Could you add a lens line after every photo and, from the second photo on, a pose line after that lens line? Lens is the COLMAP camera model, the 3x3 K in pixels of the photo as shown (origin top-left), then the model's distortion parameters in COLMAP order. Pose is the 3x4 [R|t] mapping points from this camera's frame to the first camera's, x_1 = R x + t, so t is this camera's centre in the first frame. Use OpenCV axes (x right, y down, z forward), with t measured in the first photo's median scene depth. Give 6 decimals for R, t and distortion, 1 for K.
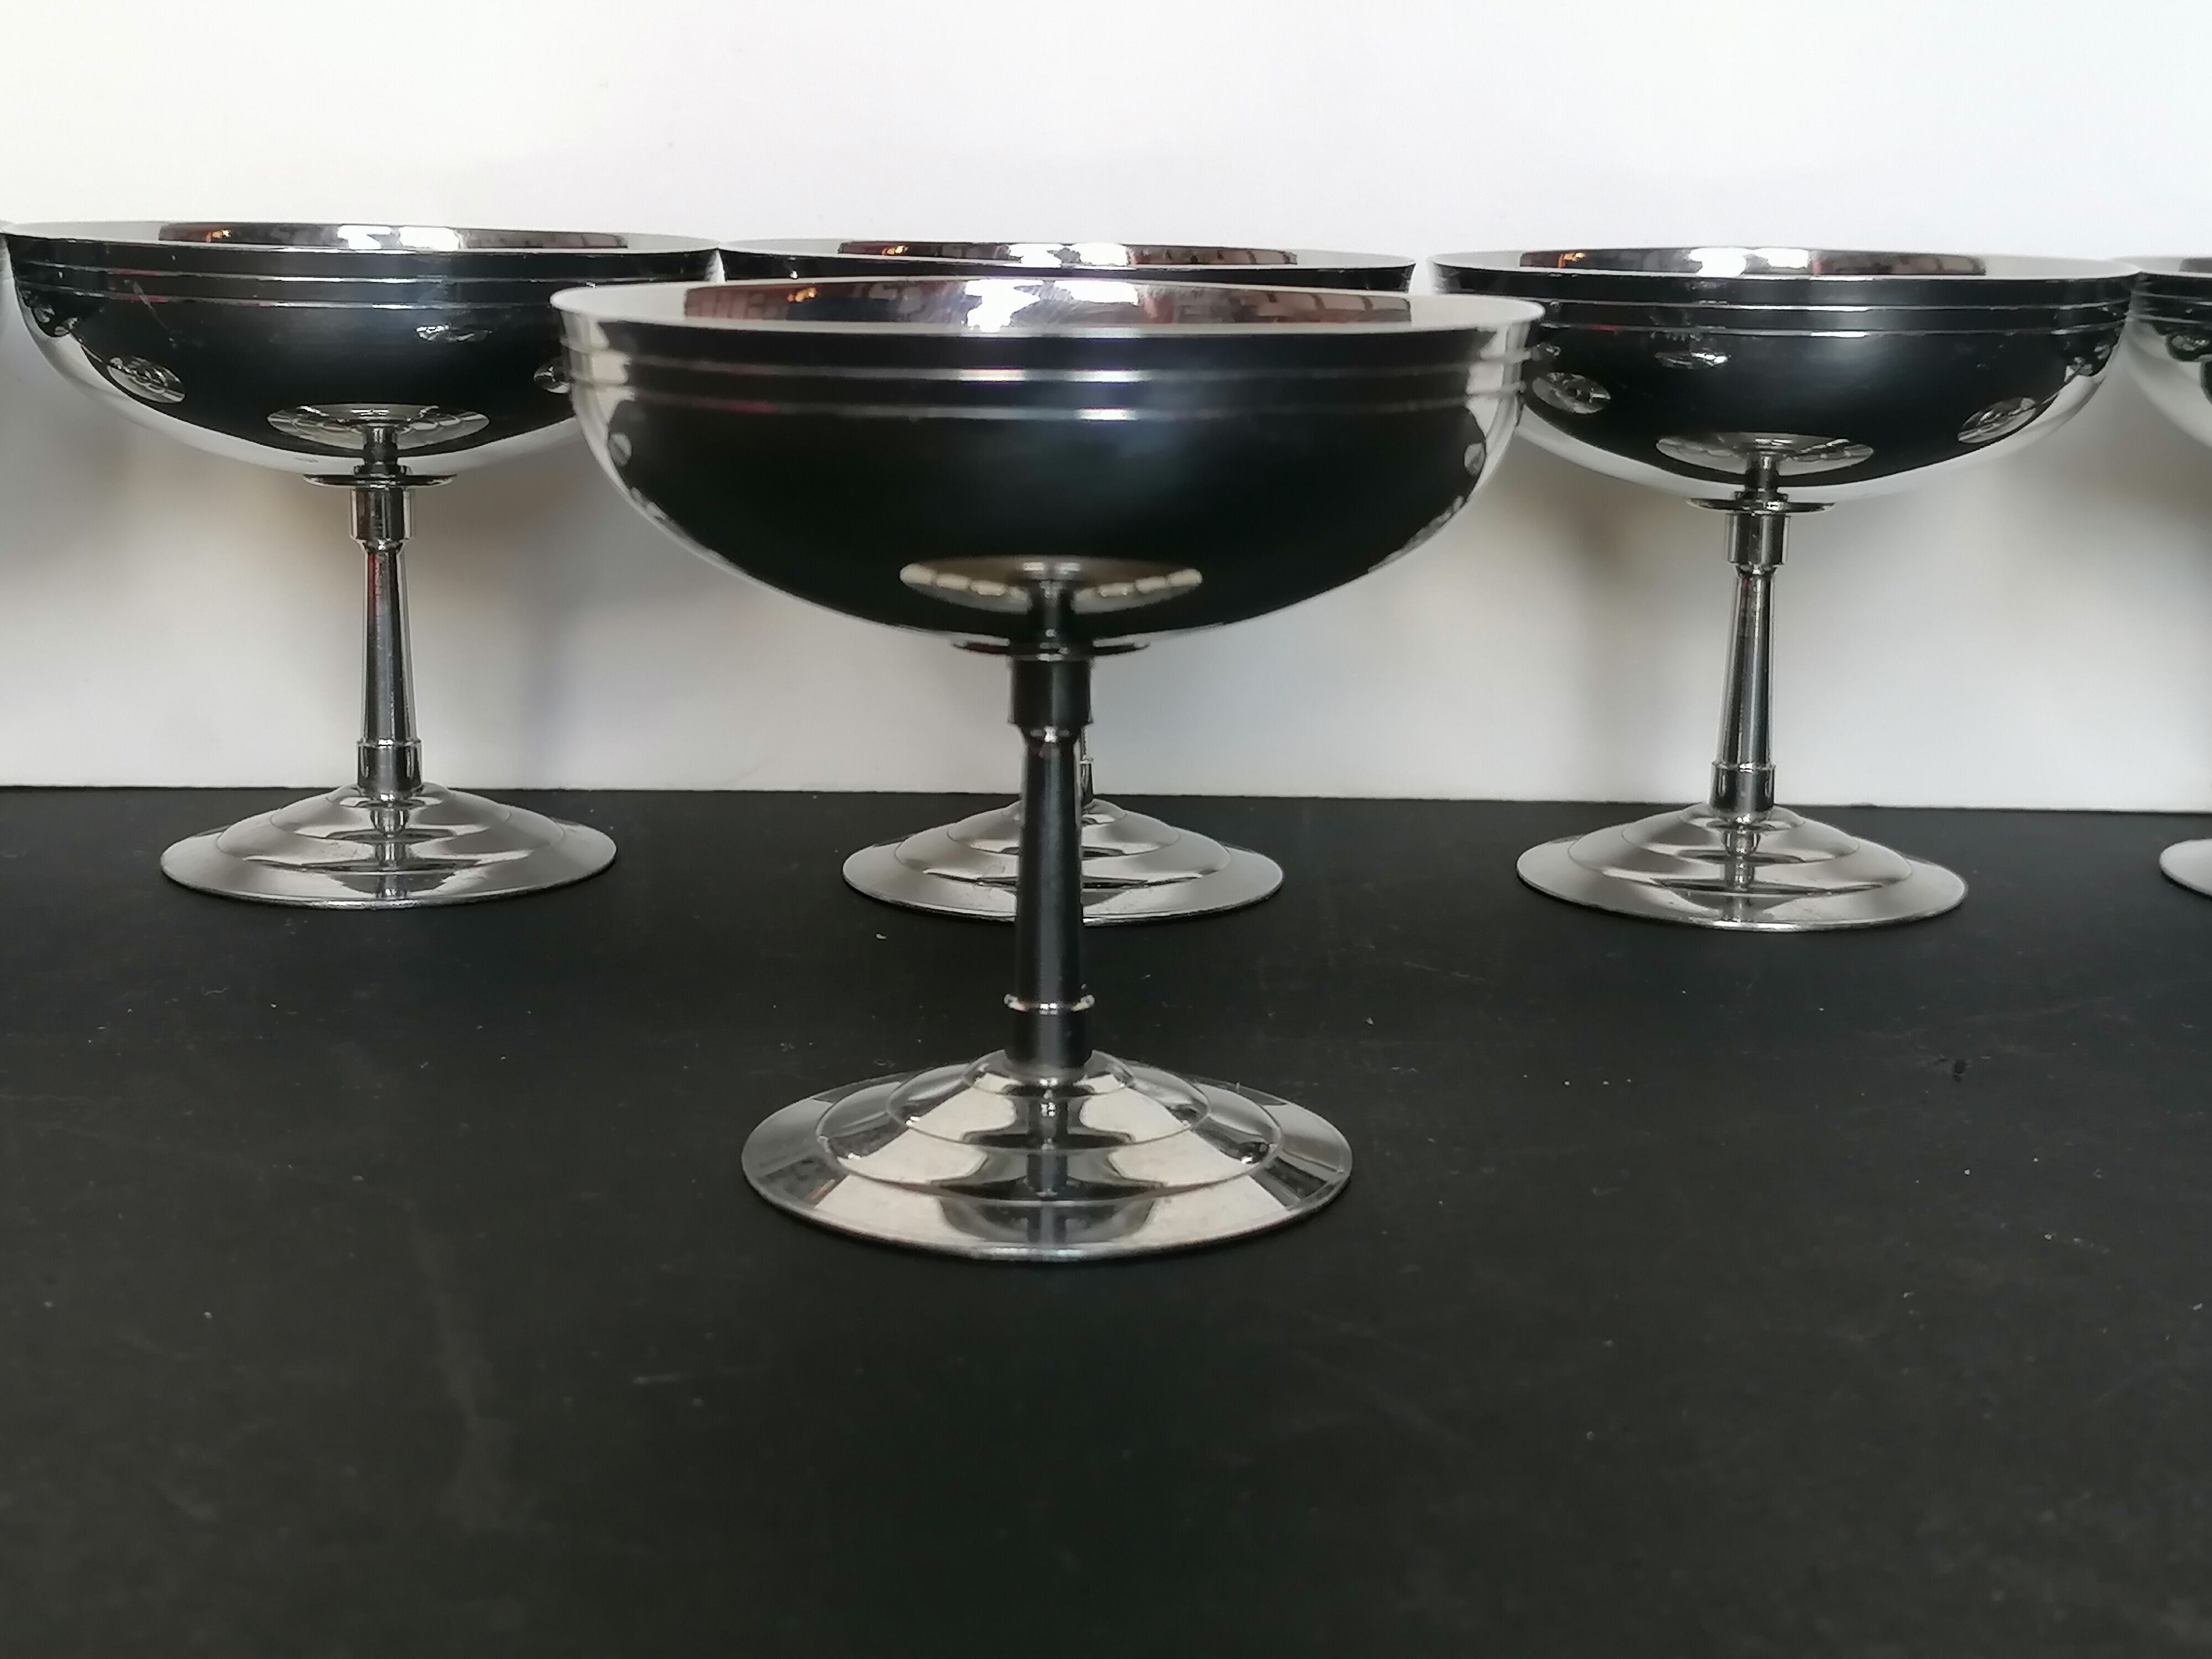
lens RADIAL K [[3196.1, 0, 1123.5], [0, 3196.1, 791.0], [0, 0, 1]] dist [-0.008988, 0.041463]
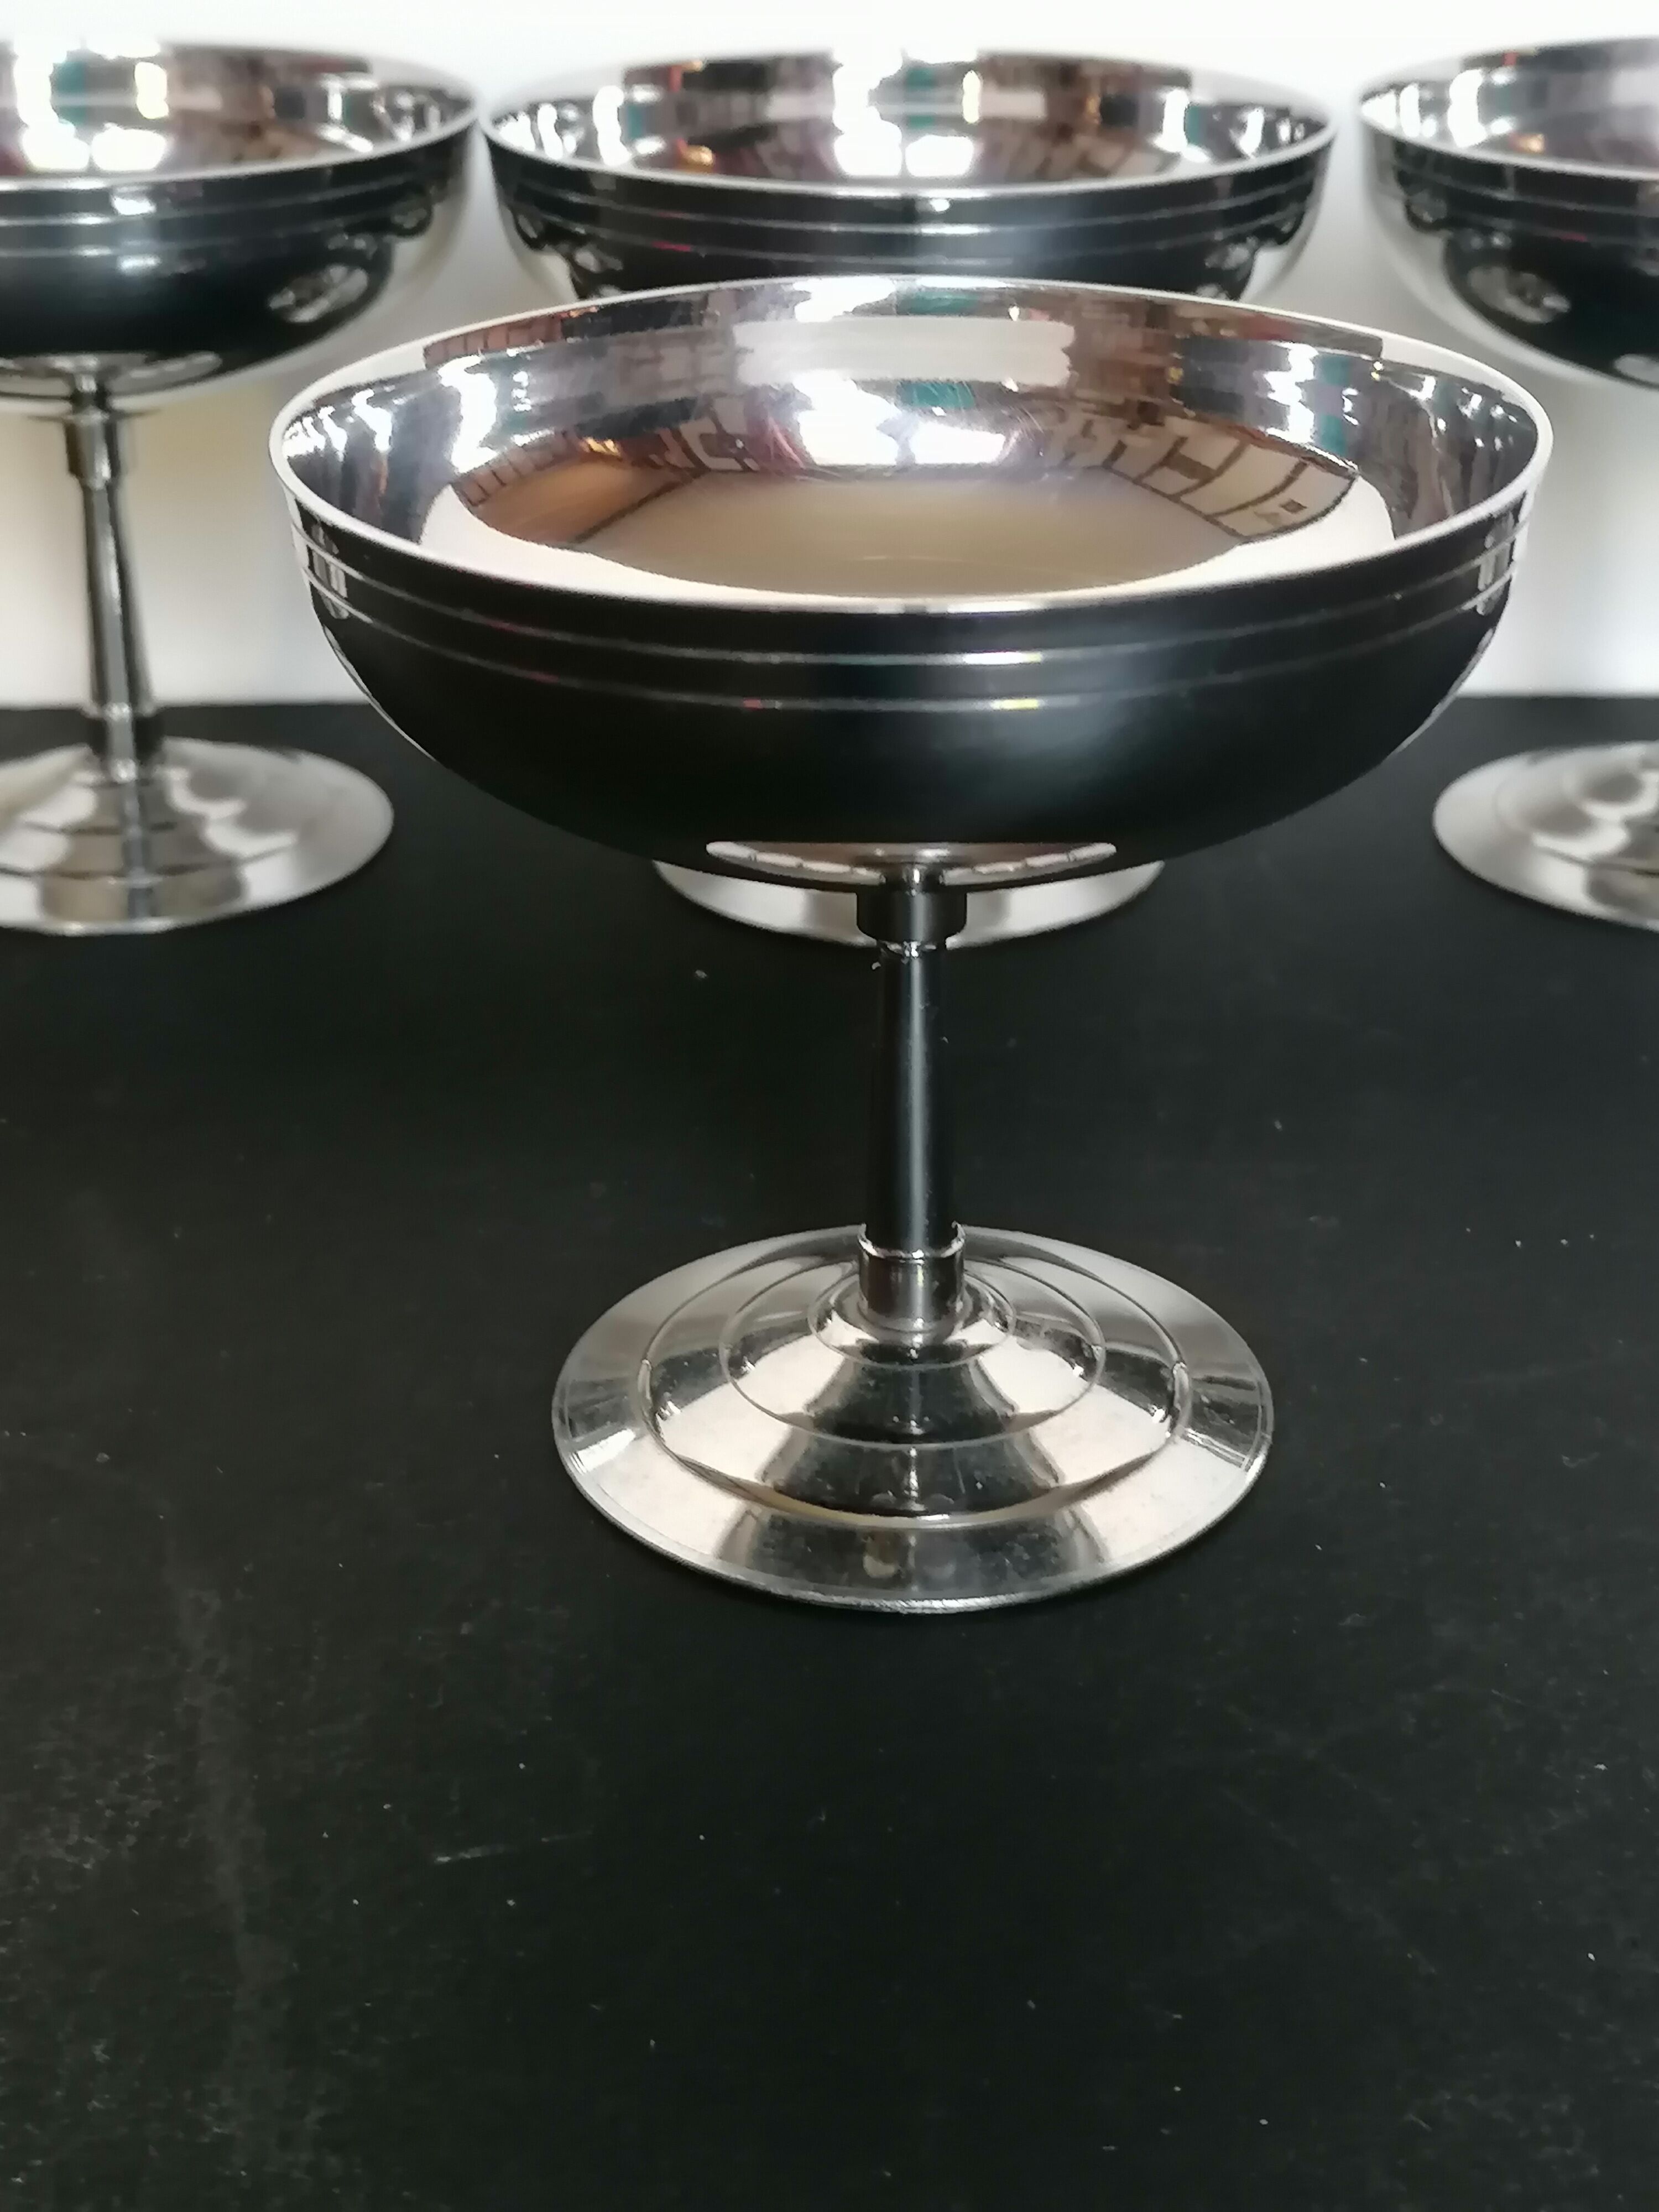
lens RADIAL K [[3273.7, 0, 829.5], [0, 3273.7, 1106.0], [0, 0, 1]] dist [-0.009146, 0.037694]
pose [[0.999447, -0.007454, -0.032398, -0.012938], [0.014761, 0.972706, 0.231570, -0.125660], [0.029787, -0.231921, 0.972279, 0.134018]]
